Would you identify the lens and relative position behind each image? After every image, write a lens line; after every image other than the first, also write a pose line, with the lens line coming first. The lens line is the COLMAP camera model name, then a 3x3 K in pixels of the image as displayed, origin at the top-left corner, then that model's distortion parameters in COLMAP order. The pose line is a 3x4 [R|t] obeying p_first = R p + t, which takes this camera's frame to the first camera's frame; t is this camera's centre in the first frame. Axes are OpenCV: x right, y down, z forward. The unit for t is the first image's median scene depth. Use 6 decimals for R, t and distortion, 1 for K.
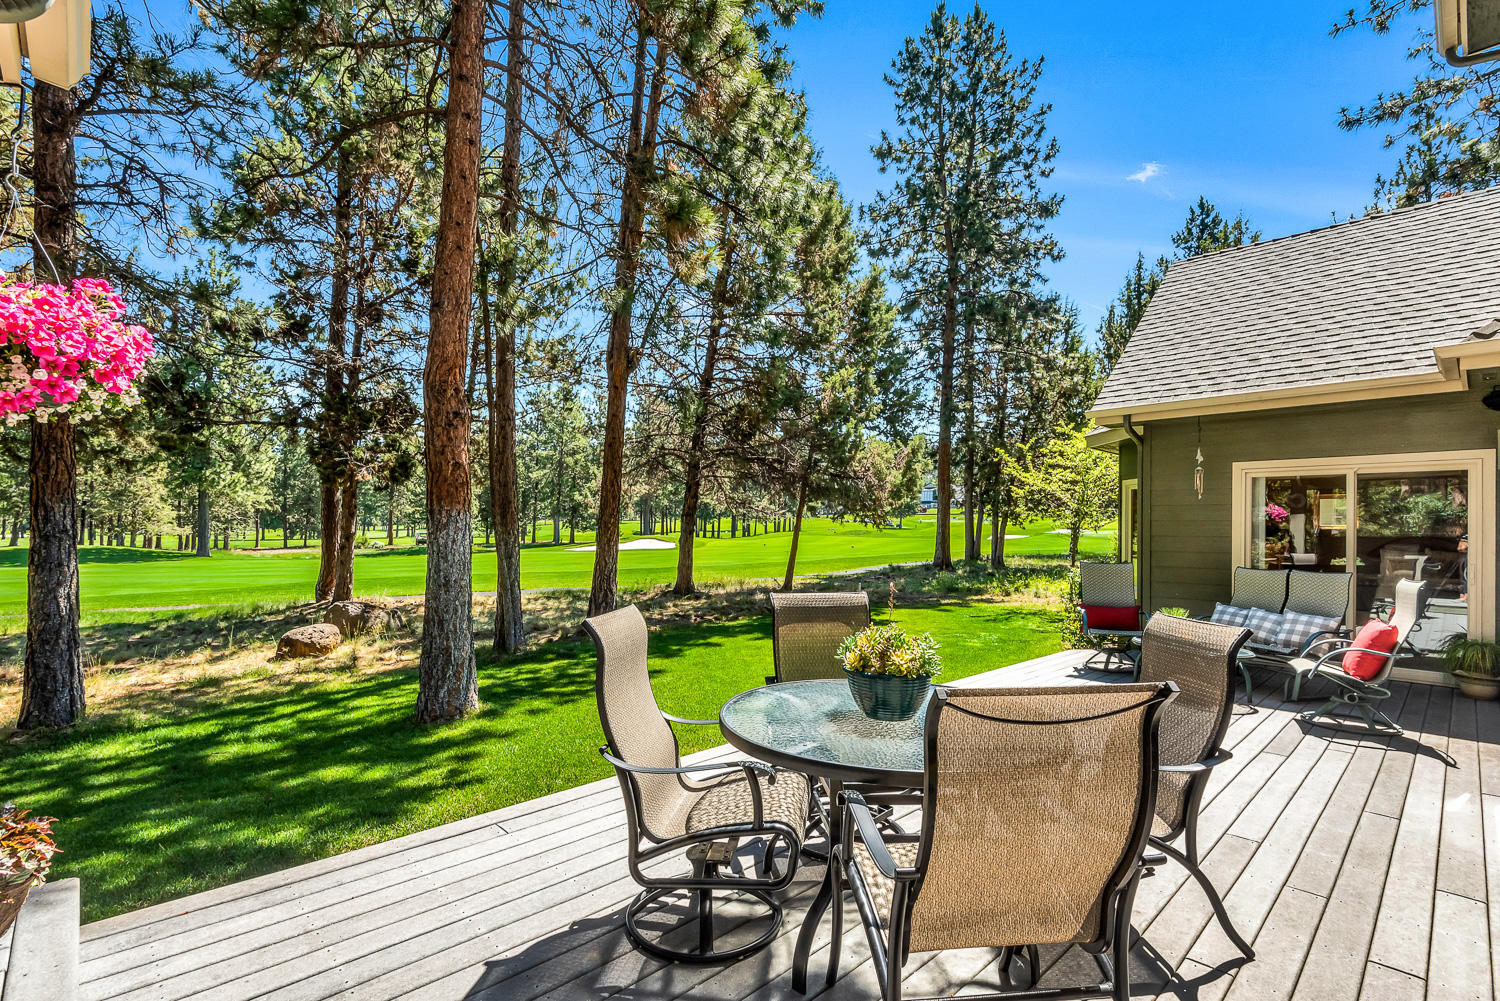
lens RADIAL K [[679.7, 0, 748.1], [0, 679.7, 509.0], [0, 0, 1]] dist [0.003761, -0.000207]
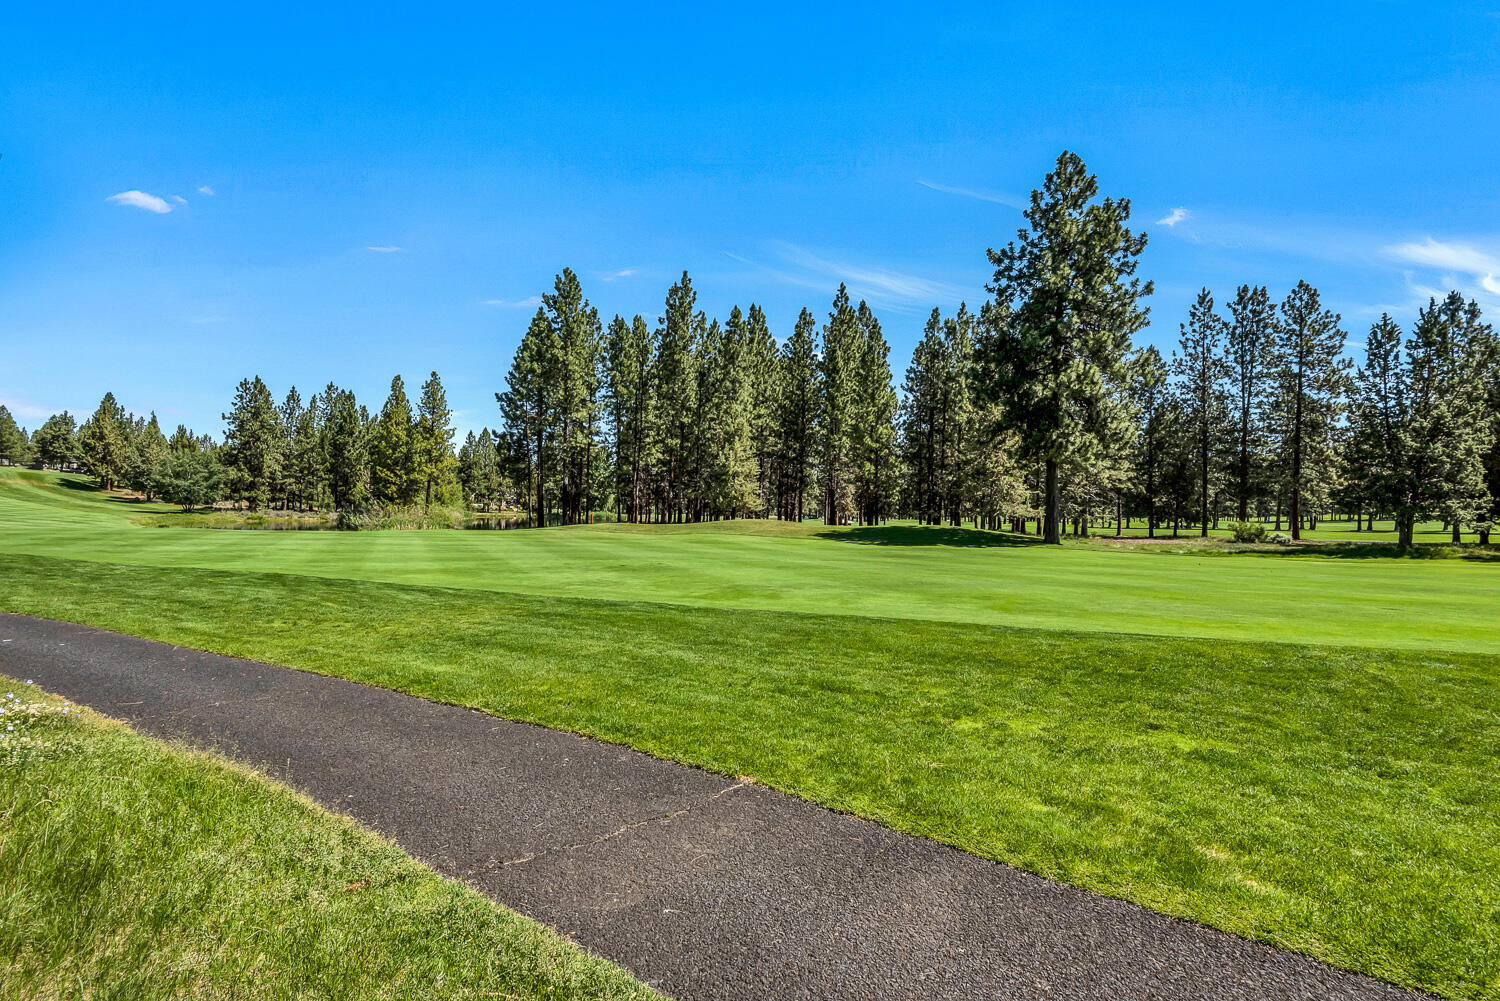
lens RADIAL K [[679.7, 0, 754.1], [0, 679.7, 516.1], [0, 0, 1]] dist [0.003761, -0.000207]
pose [[0.432220, 0.011313, -0.901697, -0.182183], [0.010473, 0.999791, 0.017564, 0.014696], [0.901708, -0.017035, 0.432011, 0.266332]]
